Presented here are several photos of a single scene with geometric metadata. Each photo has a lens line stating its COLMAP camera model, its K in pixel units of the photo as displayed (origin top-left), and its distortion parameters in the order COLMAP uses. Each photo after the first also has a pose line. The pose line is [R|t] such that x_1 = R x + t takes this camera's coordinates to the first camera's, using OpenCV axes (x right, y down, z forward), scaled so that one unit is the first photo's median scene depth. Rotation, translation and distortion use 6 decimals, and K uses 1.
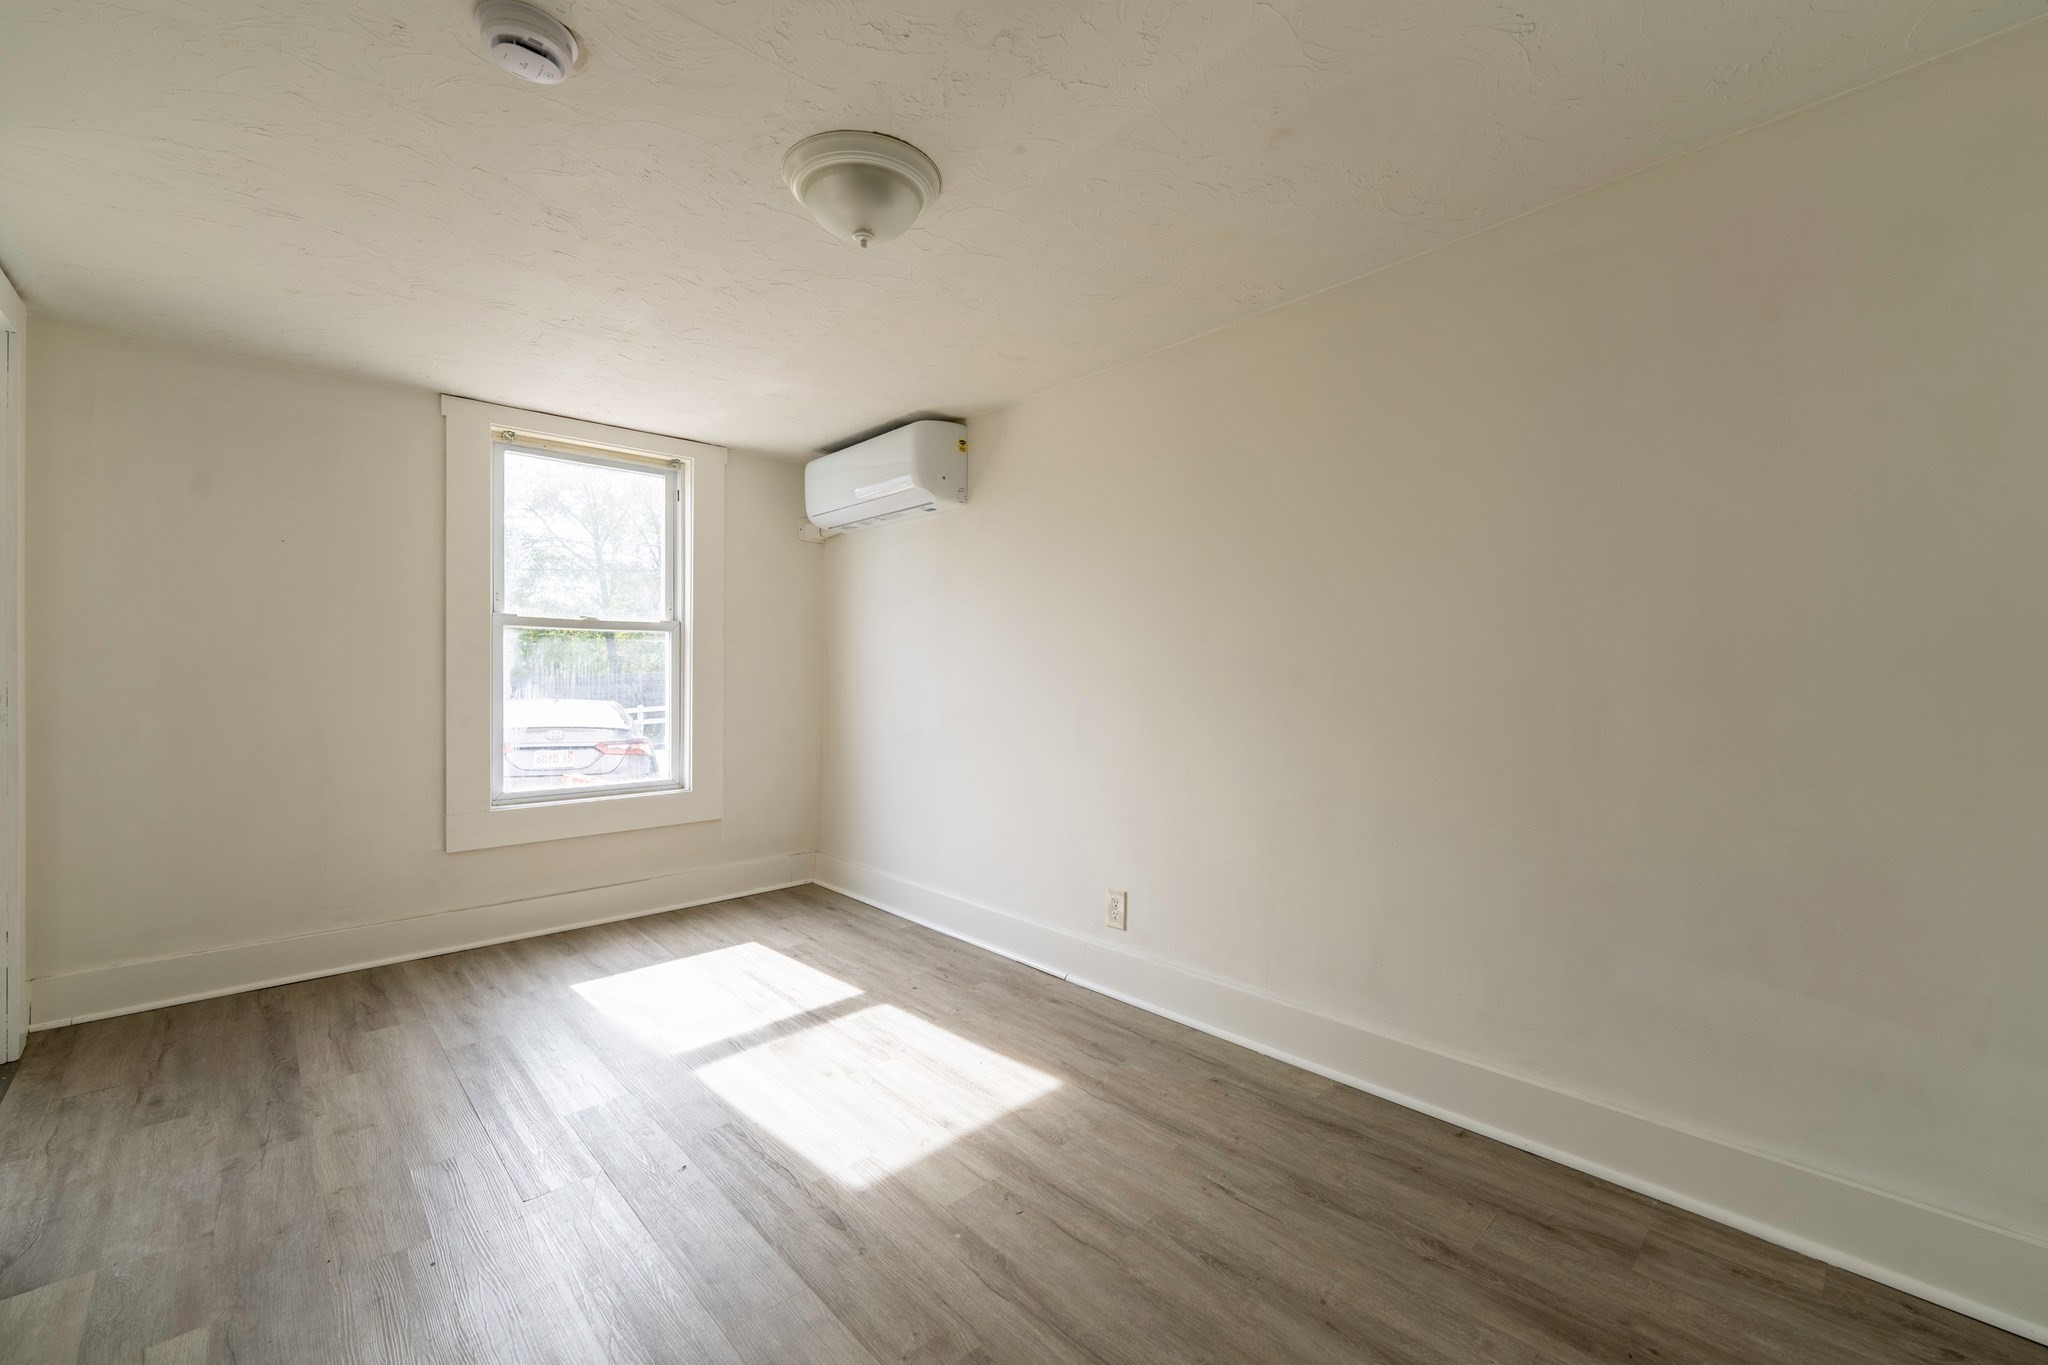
lens RADIAL K [[844.2, 0, 1019.5], [0, 844.2, 677.6], [0, 0, 1]] dist [0.000343, -0.000760]
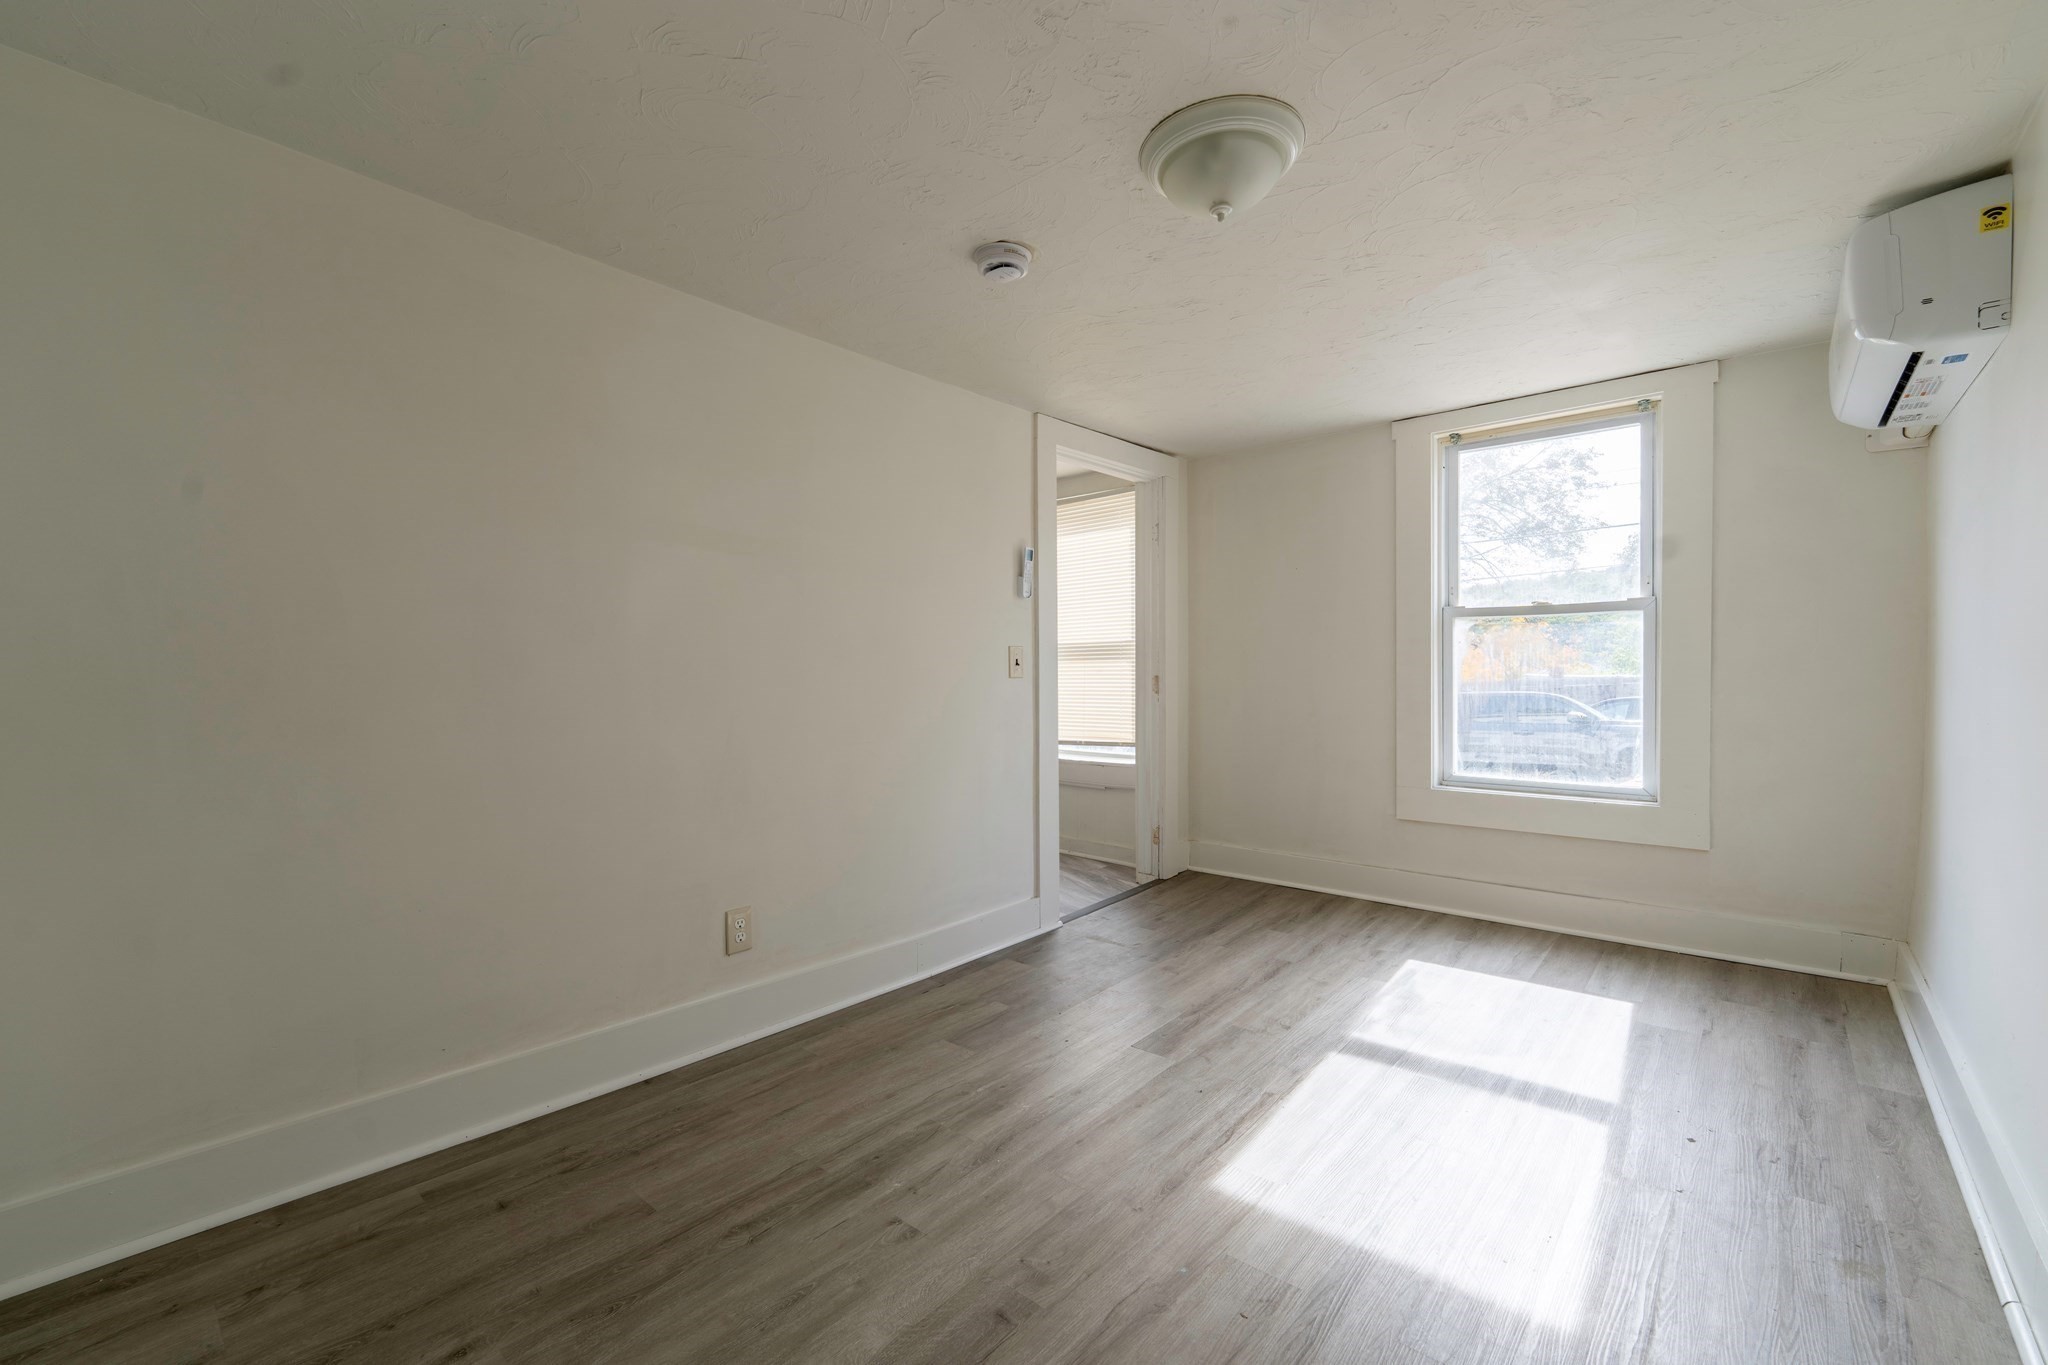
lens RADIAL K [[844.2, 0, 1019.5], [0, 844.2, 677.6], [0, 0, 1]] dist [0.000343, -0.000760]
pose [[0.097260, 0.010147, -0.995207, 0.421326], [0.004382, 0.999934, 0.010624, 0.000188], [0.995249, -0.005395, 0.097209, 0.374999]]
